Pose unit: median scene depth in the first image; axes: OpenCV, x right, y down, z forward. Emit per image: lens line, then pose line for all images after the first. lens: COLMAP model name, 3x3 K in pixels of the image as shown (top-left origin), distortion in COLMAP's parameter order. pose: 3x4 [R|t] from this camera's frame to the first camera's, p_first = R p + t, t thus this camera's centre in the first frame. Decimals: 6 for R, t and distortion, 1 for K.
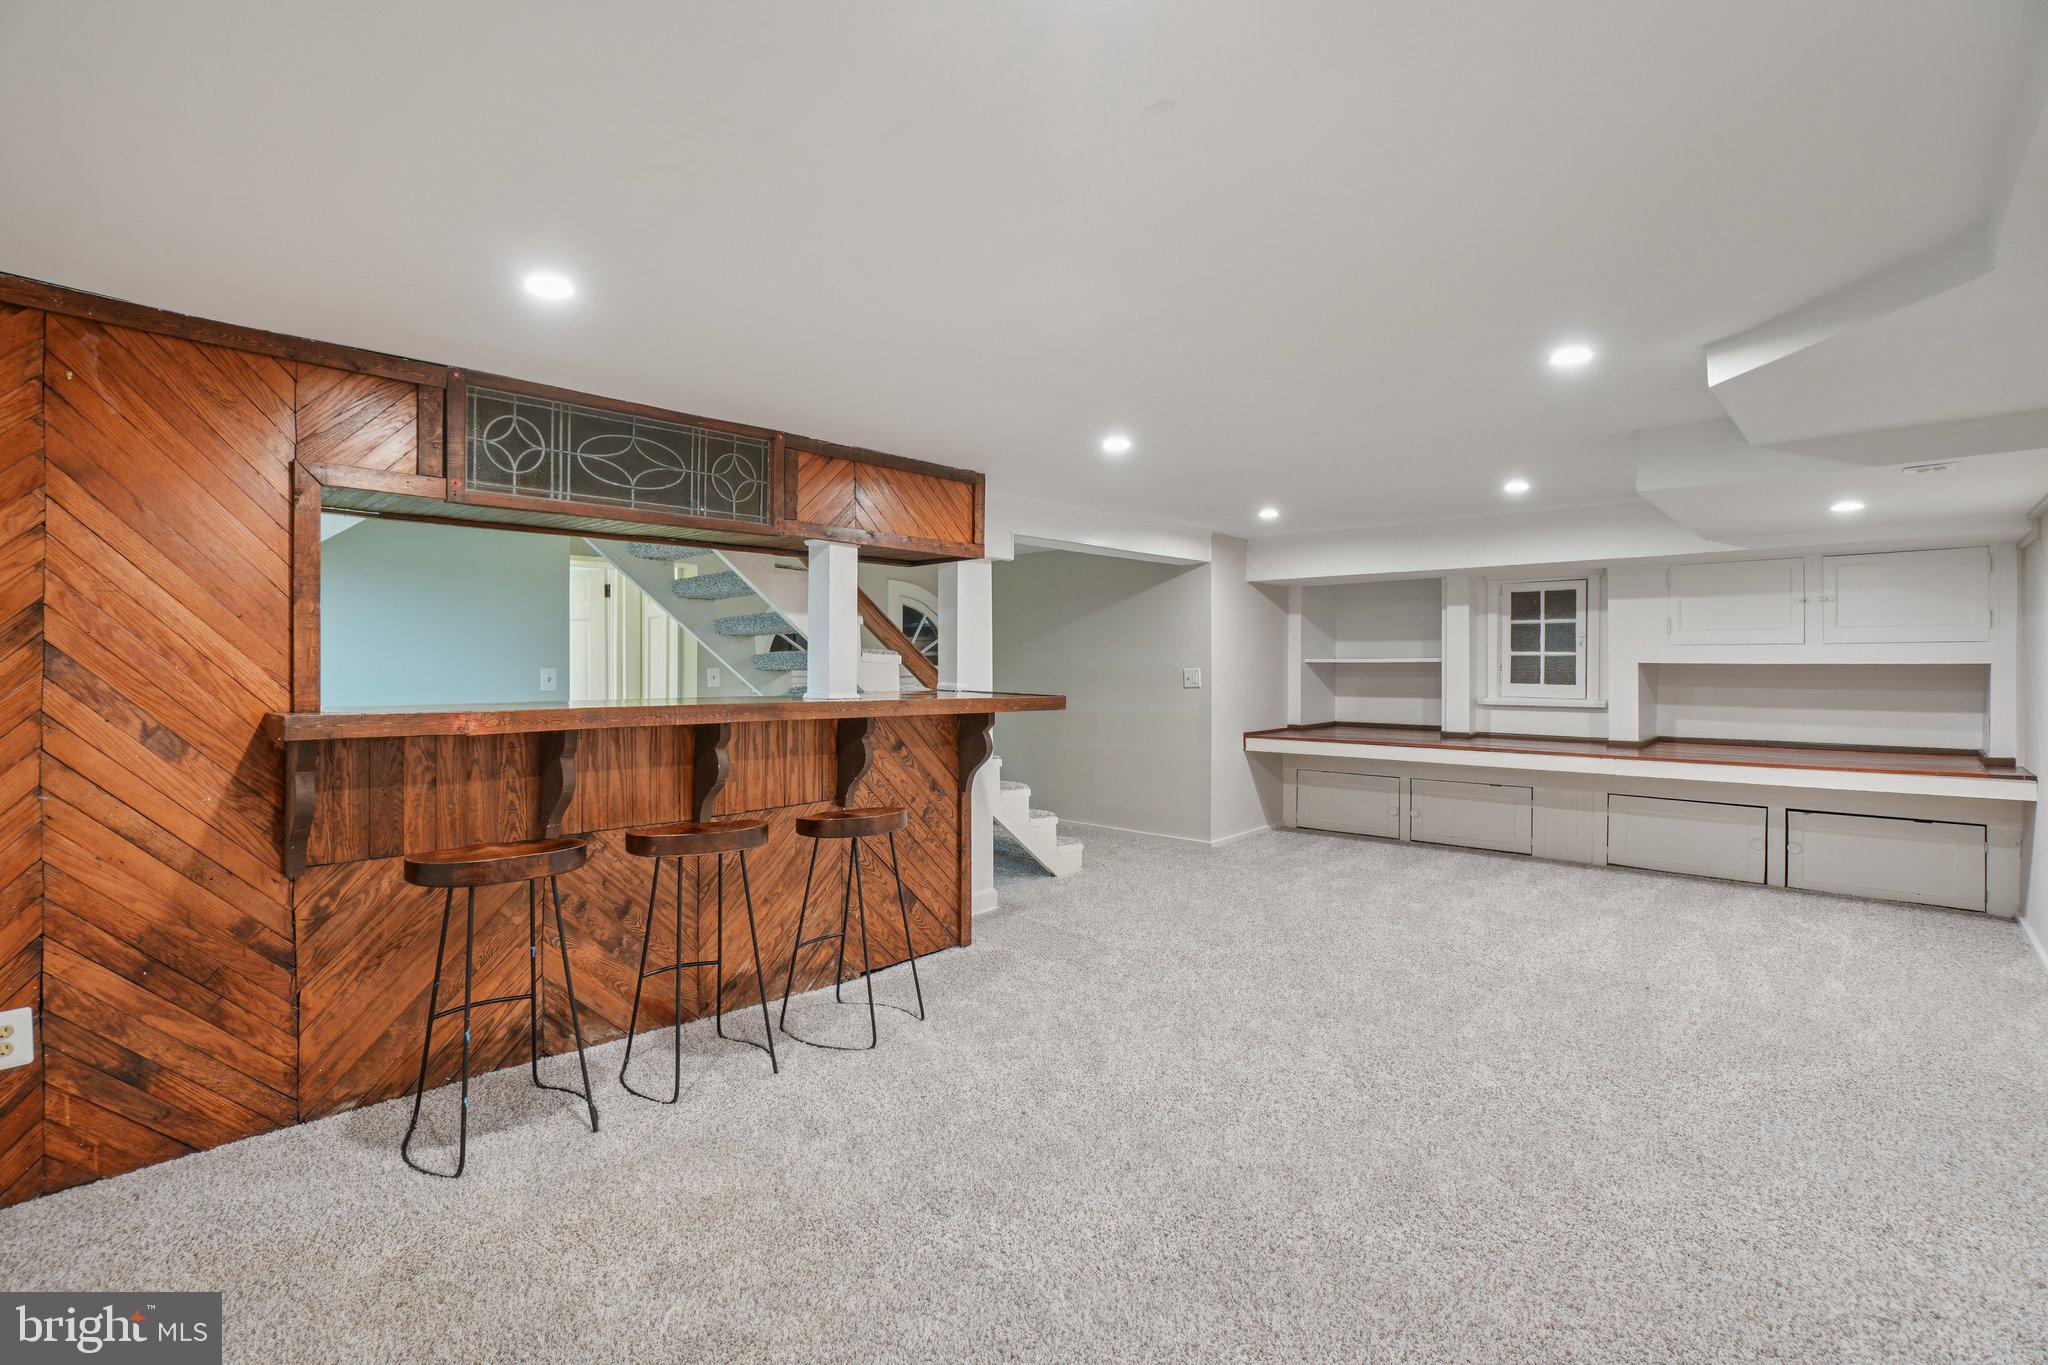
lens RADIAL K [[971.1, 0, 1026.0], [0, 971.1, 705.2], [0, 0, 1]] dist [-0.073000, 0.034685]
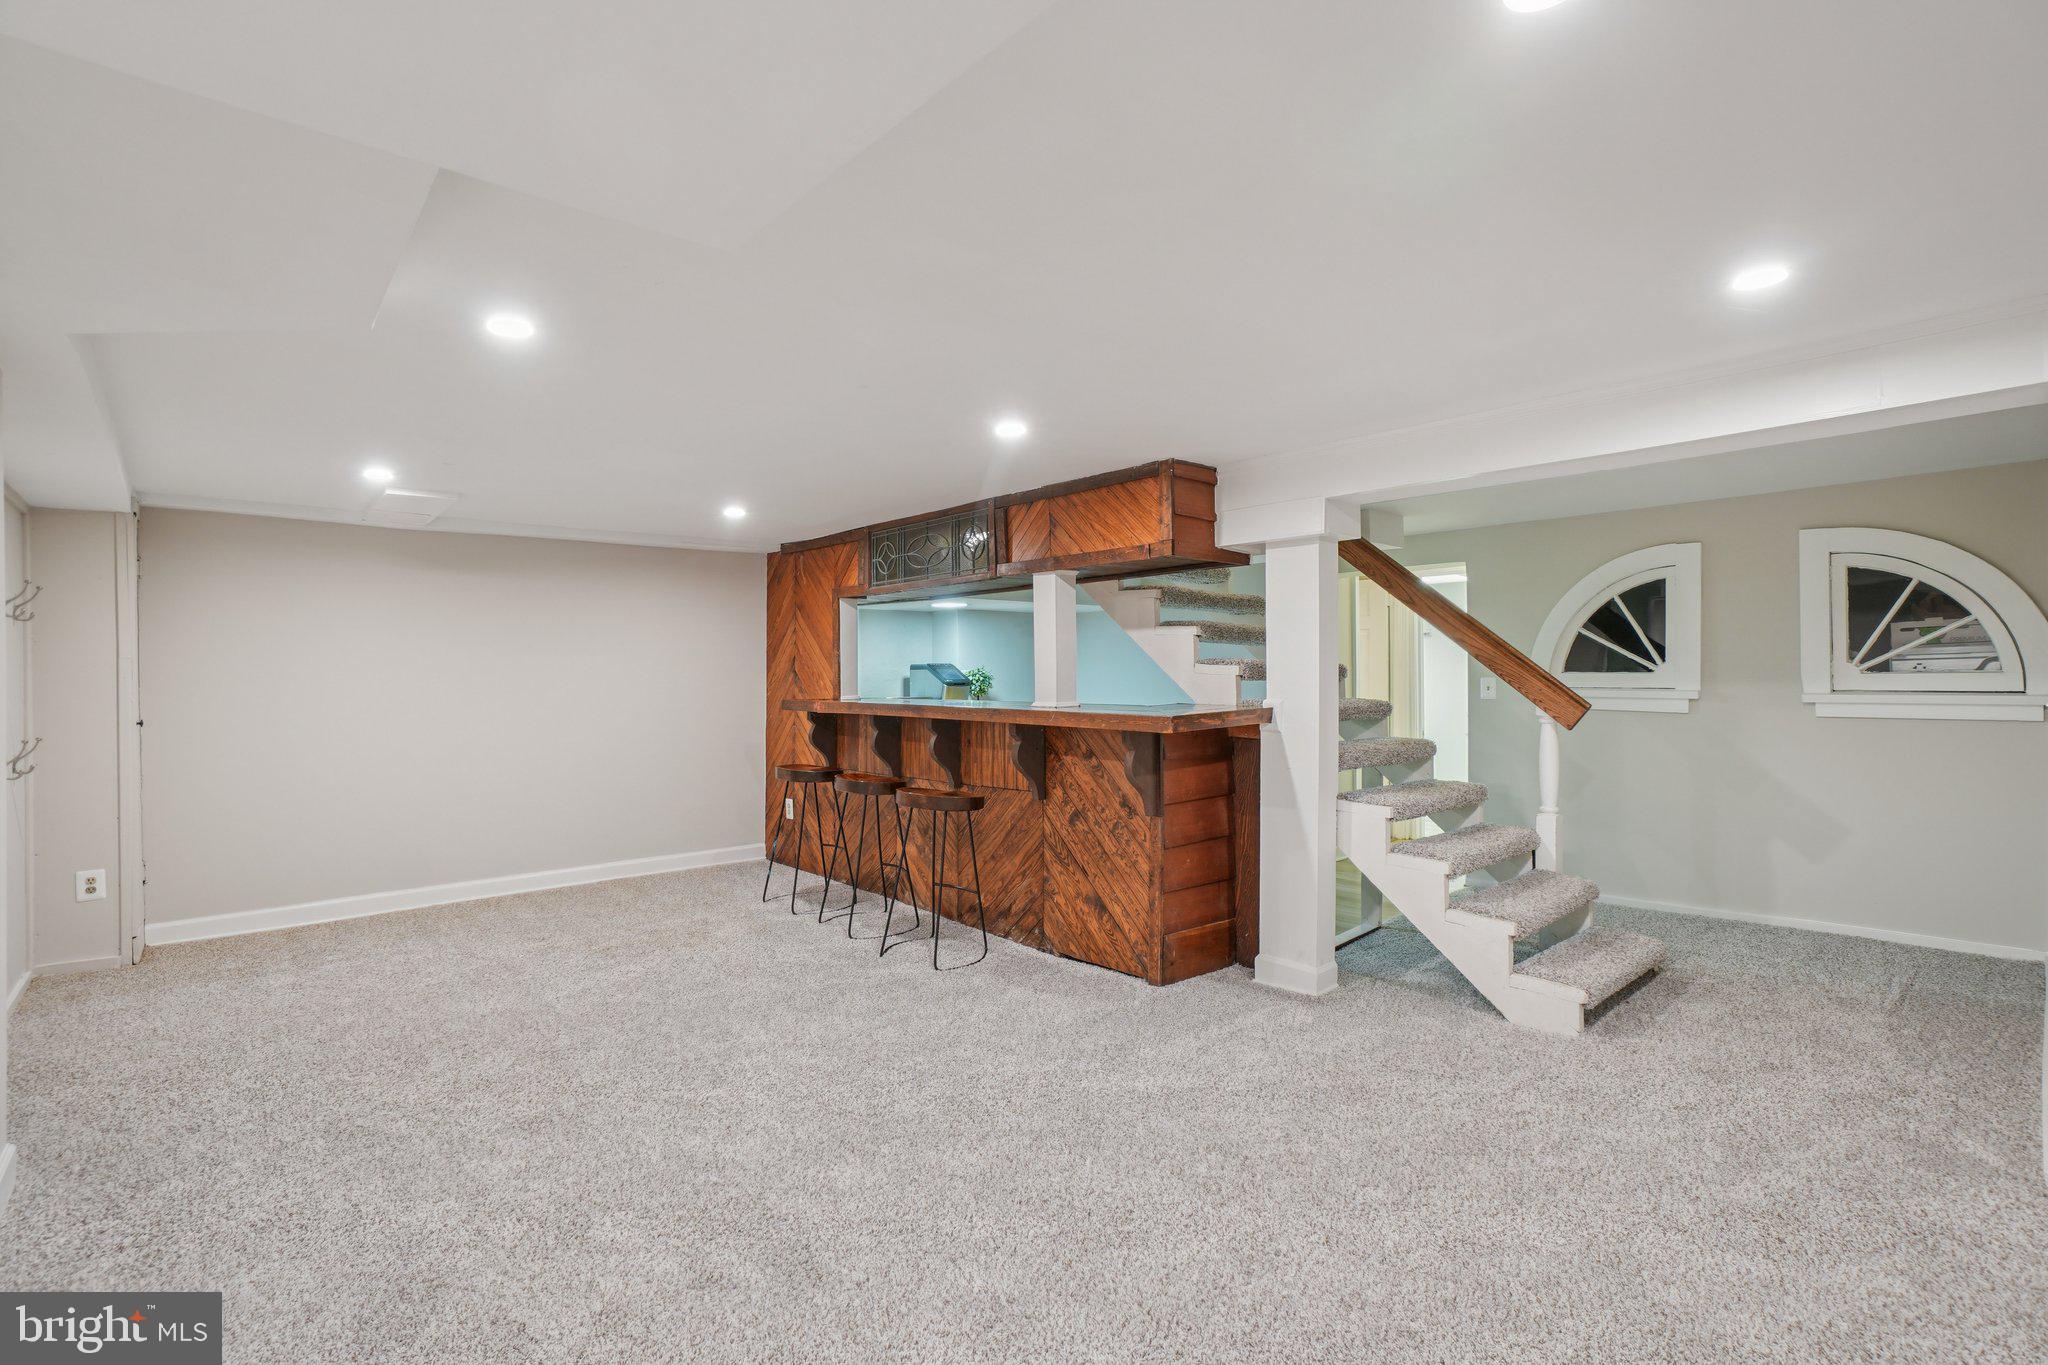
lens RADIAL K [[971.1, 0, 1026.0], [0, 971.1, 705.2], [0, 0, 1]] dist [-0.073000, 0.034685]
pose [[-0.113476, 0.033766, -0.992967, 0.920348], [-0.029516, 0.998867, 0.037340, -0.049104], [0.993102, 0.033545, -0.112351, 1.058945]]
